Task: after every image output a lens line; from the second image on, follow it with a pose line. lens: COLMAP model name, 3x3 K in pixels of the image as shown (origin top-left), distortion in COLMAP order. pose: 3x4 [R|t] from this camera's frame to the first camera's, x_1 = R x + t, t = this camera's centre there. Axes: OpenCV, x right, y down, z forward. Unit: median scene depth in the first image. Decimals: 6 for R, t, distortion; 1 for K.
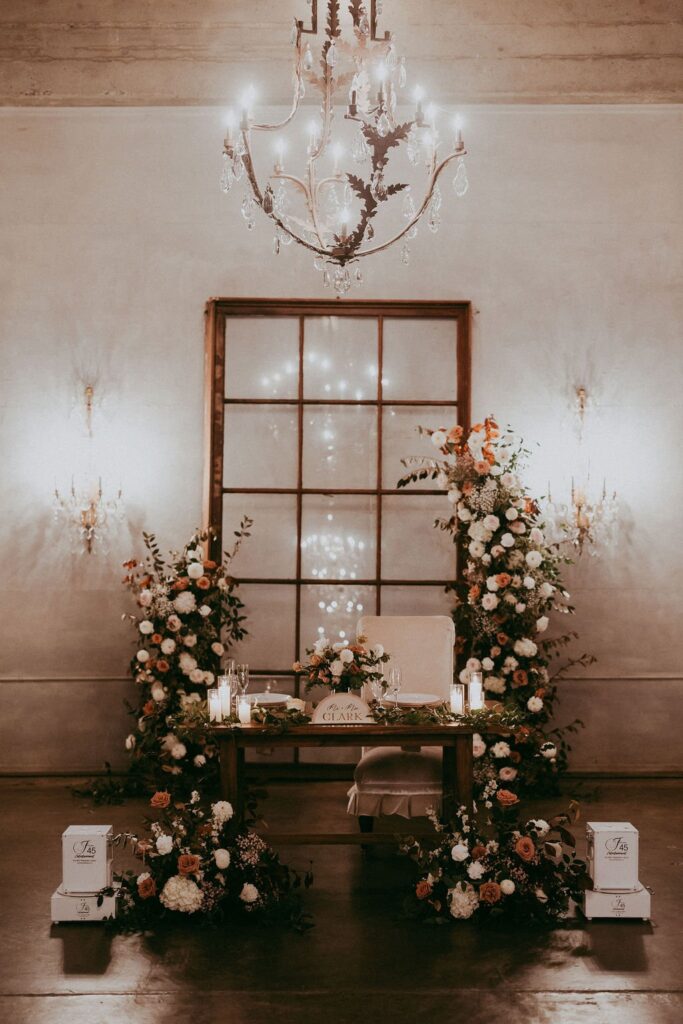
lens RADIAL K [[1655.5, 0, 342.8], [0, 1655.5, 533.0], [0, 0, 1]] dist [0.044818, 0.039273]
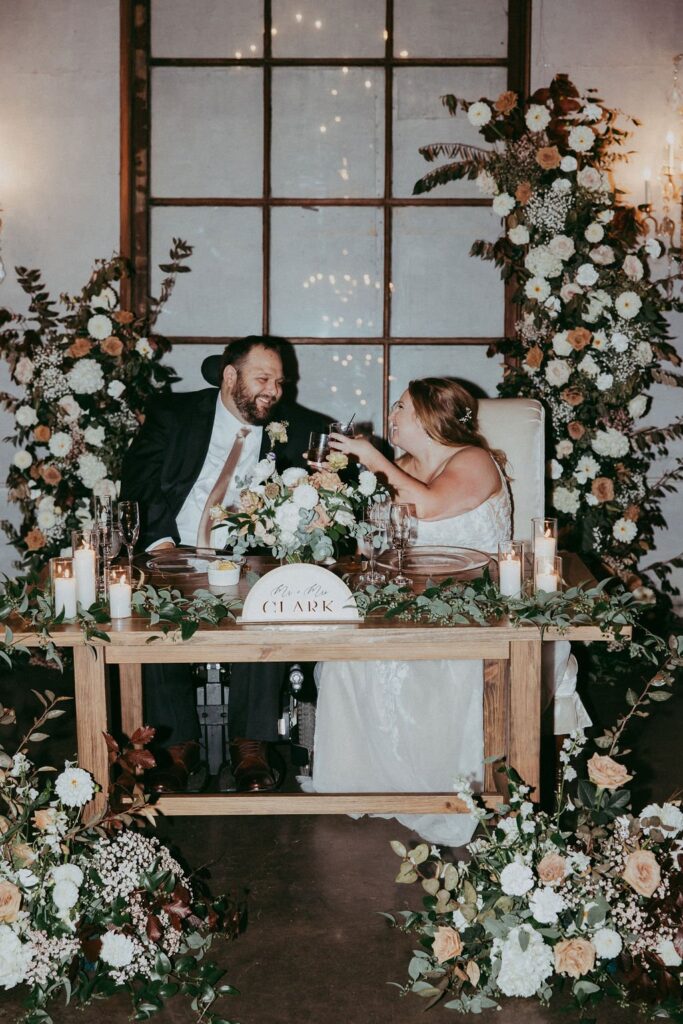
lens RADIAL K [[1655.5, 0, 342.8], [0, 1655.5, 533.0], [0, 0, 1]] dist [0.044818, 0.039273]
pose [[0.999719, -0.004934, -0.023192, 0.020172], [0.008499, 0.987680, 0.156253, 0.001862], [0.022136, -0.156407, 0.987445, 0.353072]]
